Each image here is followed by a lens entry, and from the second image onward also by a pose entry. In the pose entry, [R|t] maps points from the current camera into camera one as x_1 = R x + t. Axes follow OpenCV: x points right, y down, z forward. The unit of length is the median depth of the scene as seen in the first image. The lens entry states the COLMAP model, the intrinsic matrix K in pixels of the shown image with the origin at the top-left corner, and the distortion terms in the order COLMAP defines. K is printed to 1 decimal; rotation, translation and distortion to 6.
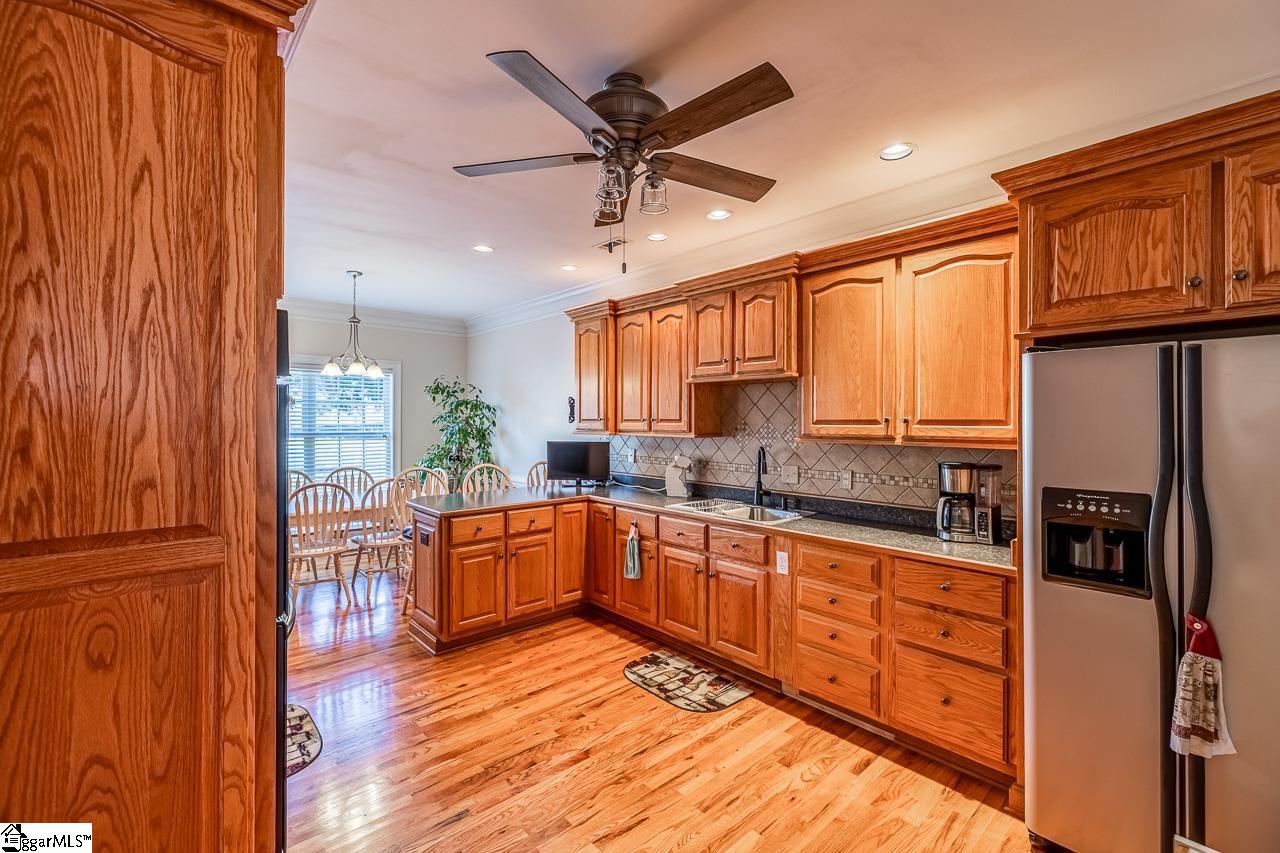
lens RADIAL K [[558.0, 0, 669.1], [0, 558.0, 422.7], [0, 0, 1]] dist [-0.000371, 0.000501]
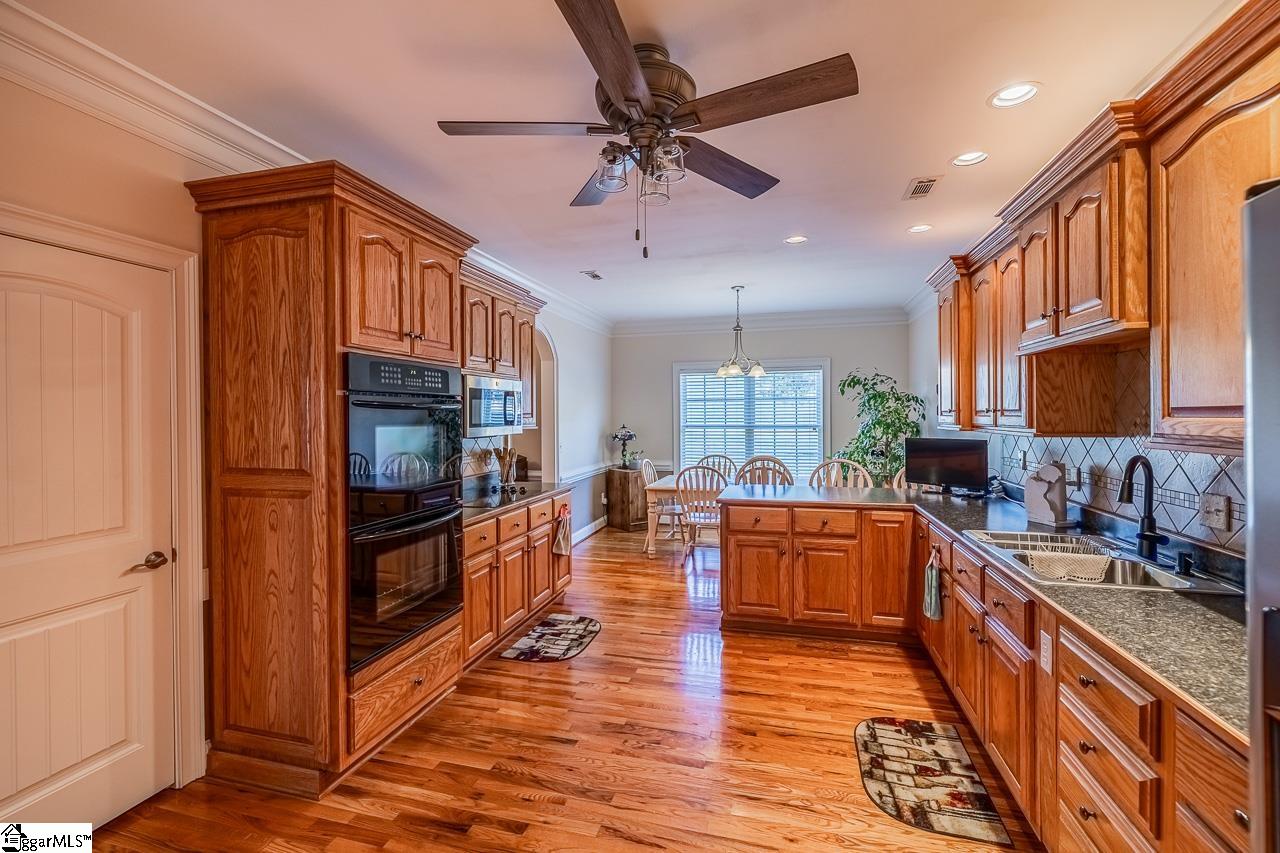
lens RADIAL K [[558.0, 0, 640.4], [0, 558.0, 420.5], [0, 0, 1]] dist [-0.000371, 0.000501]
pose [[0.523371, 0.002682, -0.852101, 0.417514], [0.004073, 0.999976, 0.005648, 0.001744], [0.852095, -0.006427, 0.523348, 0.286836]]
